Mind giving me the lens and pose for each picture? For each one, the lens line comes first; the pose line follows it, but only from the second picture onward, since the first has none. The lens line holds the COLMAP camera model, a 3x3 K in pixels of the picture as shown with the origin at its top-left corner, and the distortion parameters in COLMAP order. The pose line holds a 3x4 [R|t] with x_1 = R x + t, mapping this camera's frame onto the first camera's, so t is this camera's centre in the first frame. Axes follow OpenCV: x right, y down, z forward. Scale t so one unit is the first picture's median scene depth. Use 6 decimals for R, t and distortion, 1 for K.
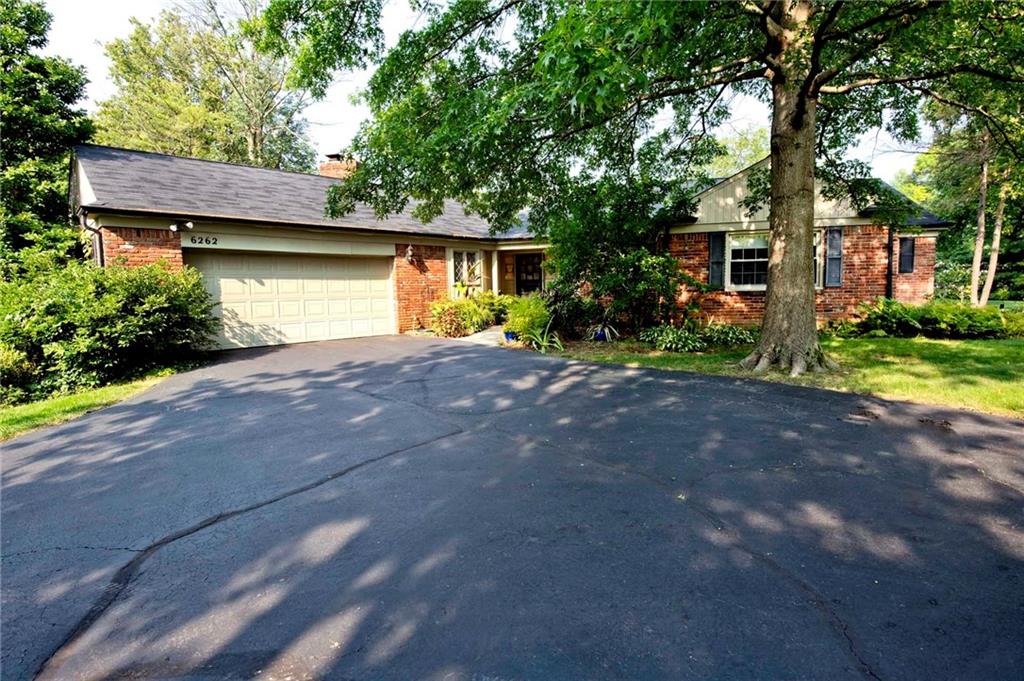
lens RADIAL K [[489.3, 0, 515.0], [0, 489.3, 345.4], [0, 0, 1]] dist [-0.025733, -0.000604]
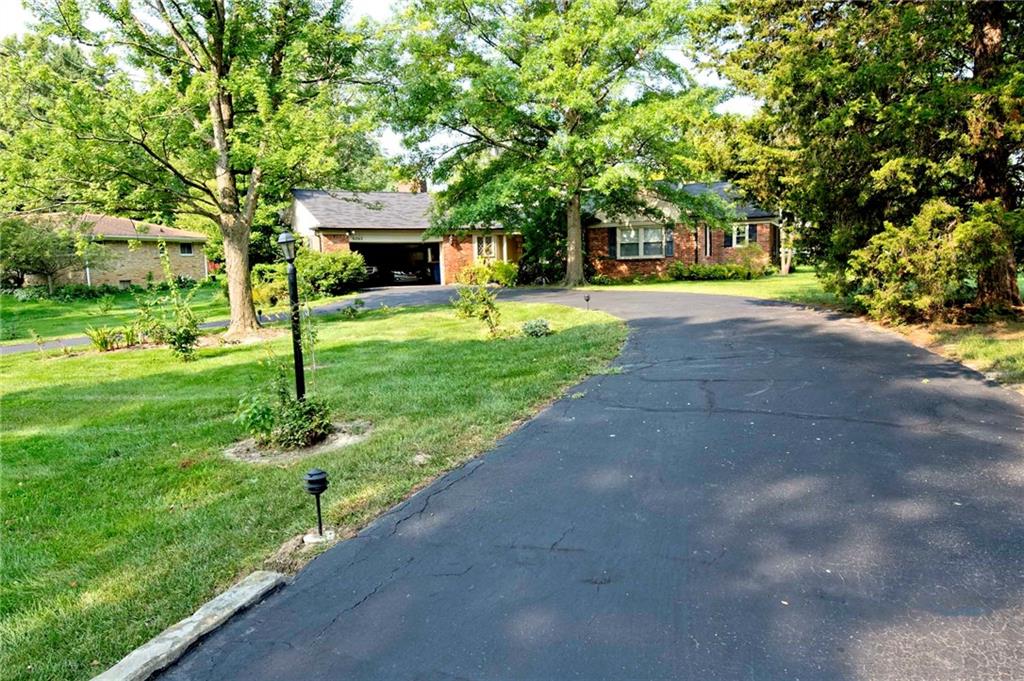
lens RADIAL K [[688.6, 0, 512.0], [0, 688.6, 340.5], [0, 0, 1]] dist [-0.001136, -0.000004]
pose [[0.987686, 0.008098, -0.156241, 0.380818], [-0.007319, 0.999958, 0.005558, 0.156684], [0.156279, -0.004346, 0.987703, -1.388531]]
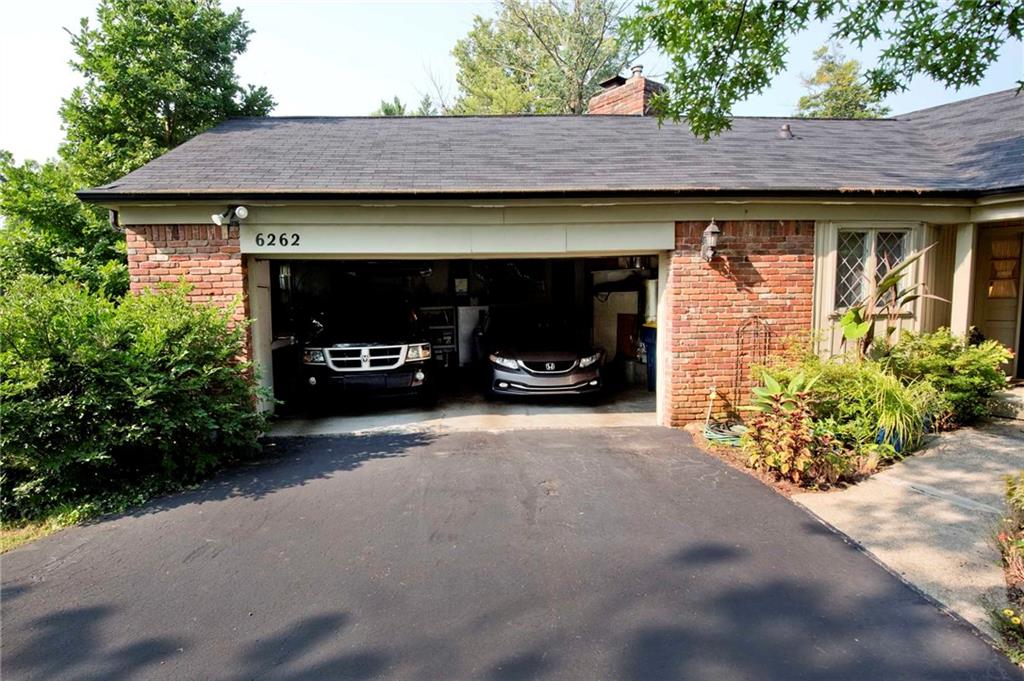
lens RADIAL K [[489.3, 0, 515.0], [0, 489.3, 345.4], [0, 0, 1]] dist [-0.025733, -0.000604]
pose [[0.737827, 0.079121, -0.670336, -0.049698], [-0.074526, 0.996583, 0.035600, -0.095897], [0.670863, 0.023690, 0.741203, 0.542517]]
